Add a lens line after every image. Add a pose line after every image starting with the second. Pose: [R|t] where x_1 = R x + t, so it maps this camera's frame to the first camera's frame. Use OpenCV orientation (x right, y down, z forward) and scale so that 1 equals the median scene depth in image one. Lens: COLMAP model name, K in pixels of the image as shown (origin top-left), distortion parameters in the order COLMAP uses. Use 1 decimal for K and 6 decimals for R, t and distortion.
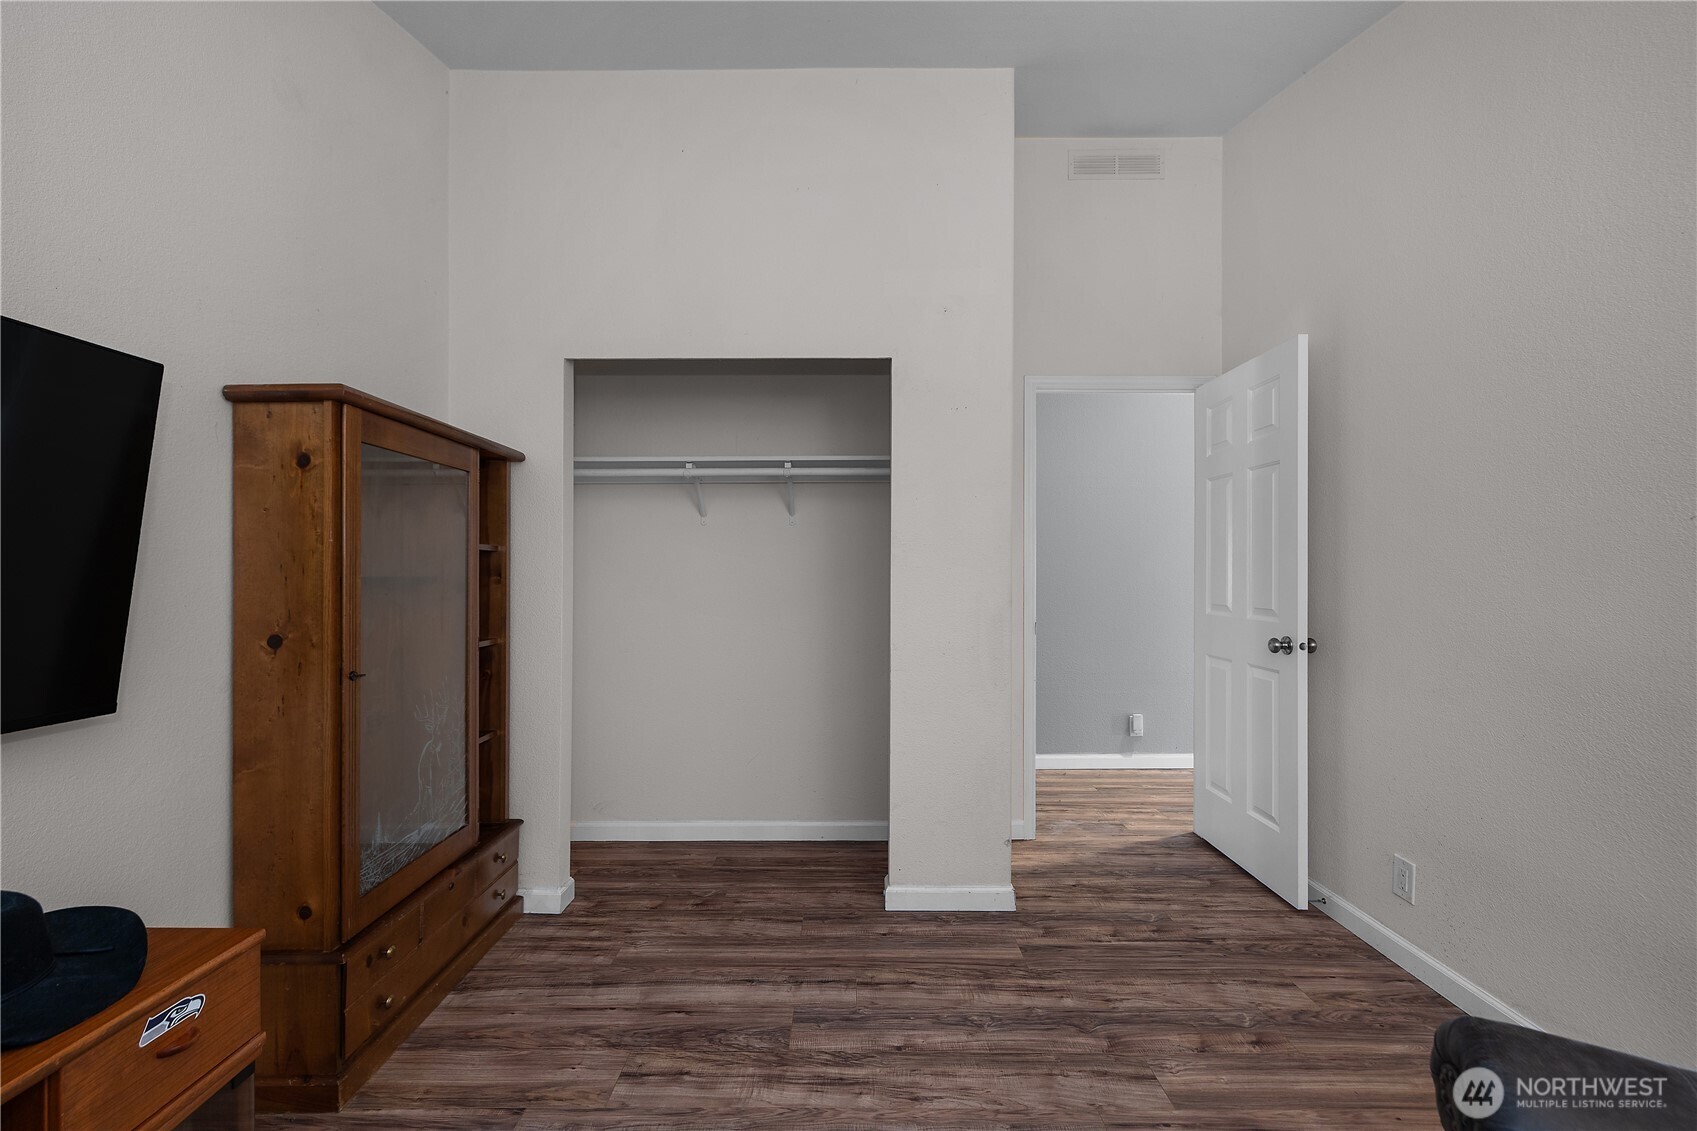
lens RADIAL K [[739.7, 0, 840.1], [0, 739.7, 570.6], [0, 0, 1]] dist [0.000361, -0.000046]
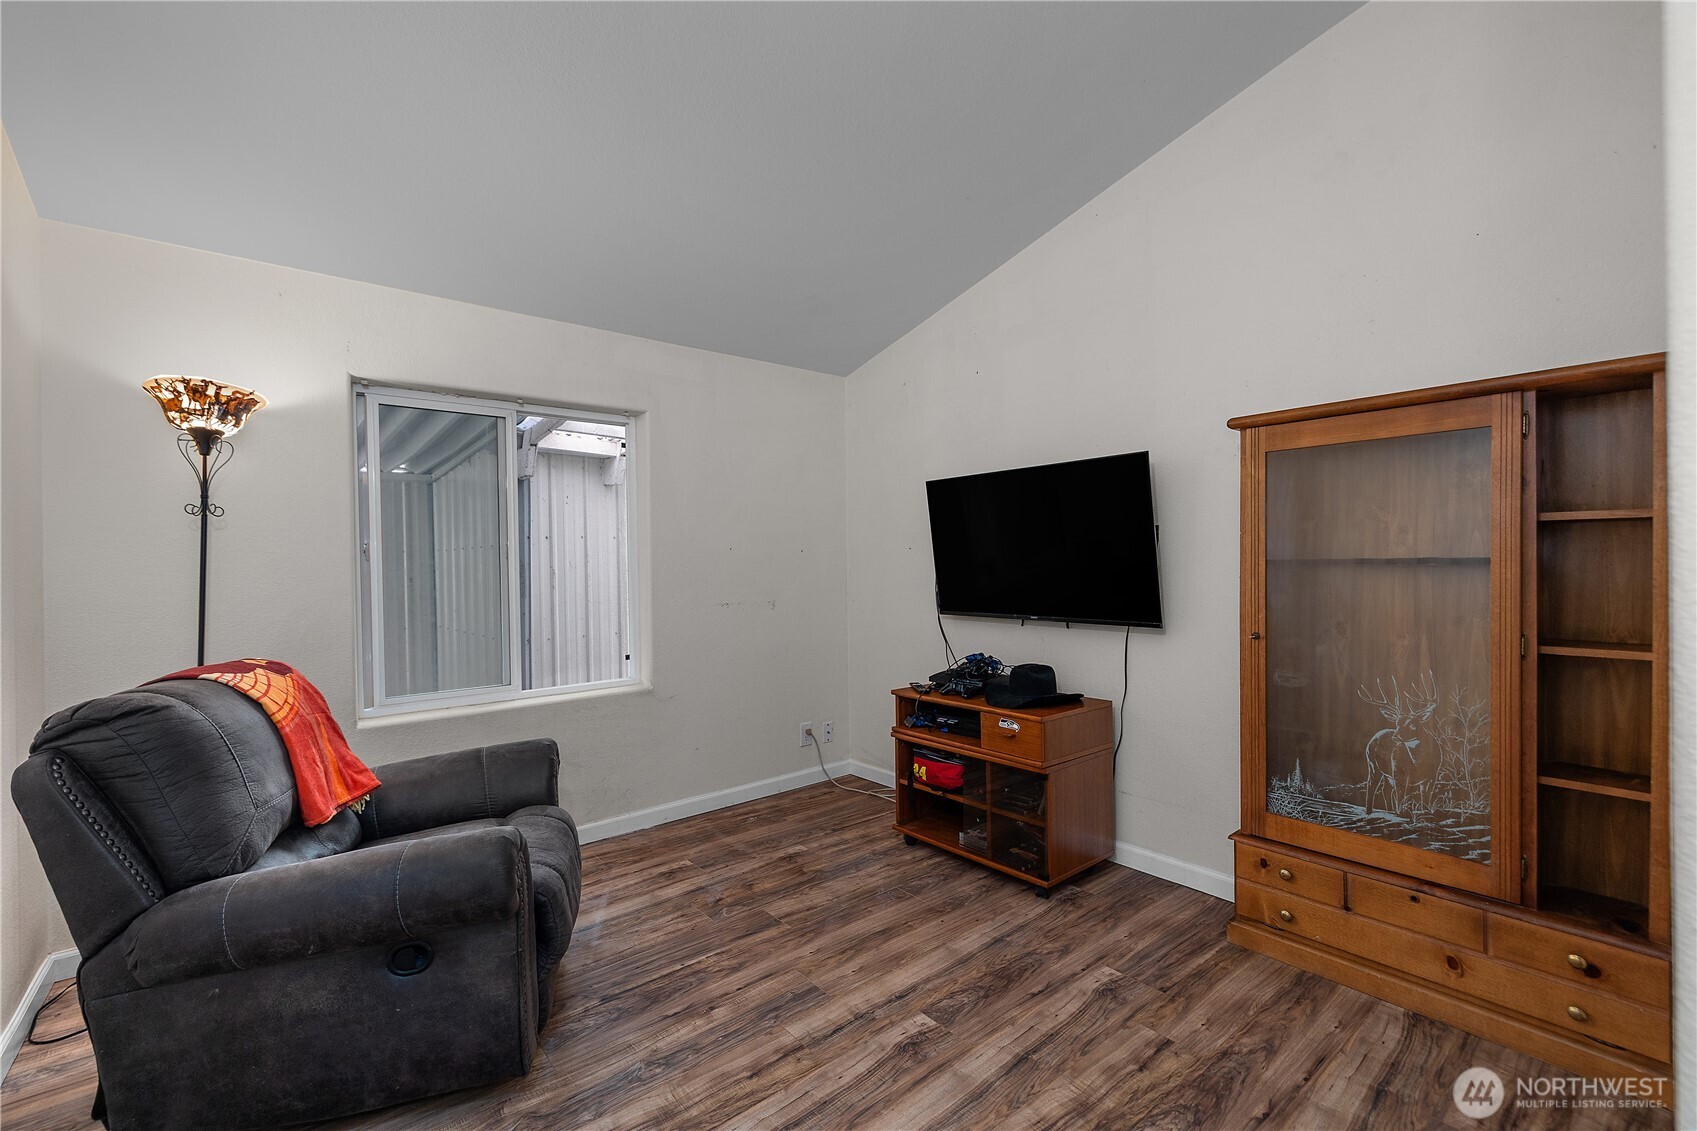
lens RADIAL K [[739.7, 0, 840.1], [0, 739.7, 570.6], [0, 0, 1]] dist [0.000361, -0.000046]
pose [[-0.780035, 0.022395, -0.625336, 0.628396], [0.018820, 0.999747, 0.012328, -0.002105], [0.625453, -0.002152, -0.780259, 1.358750]]
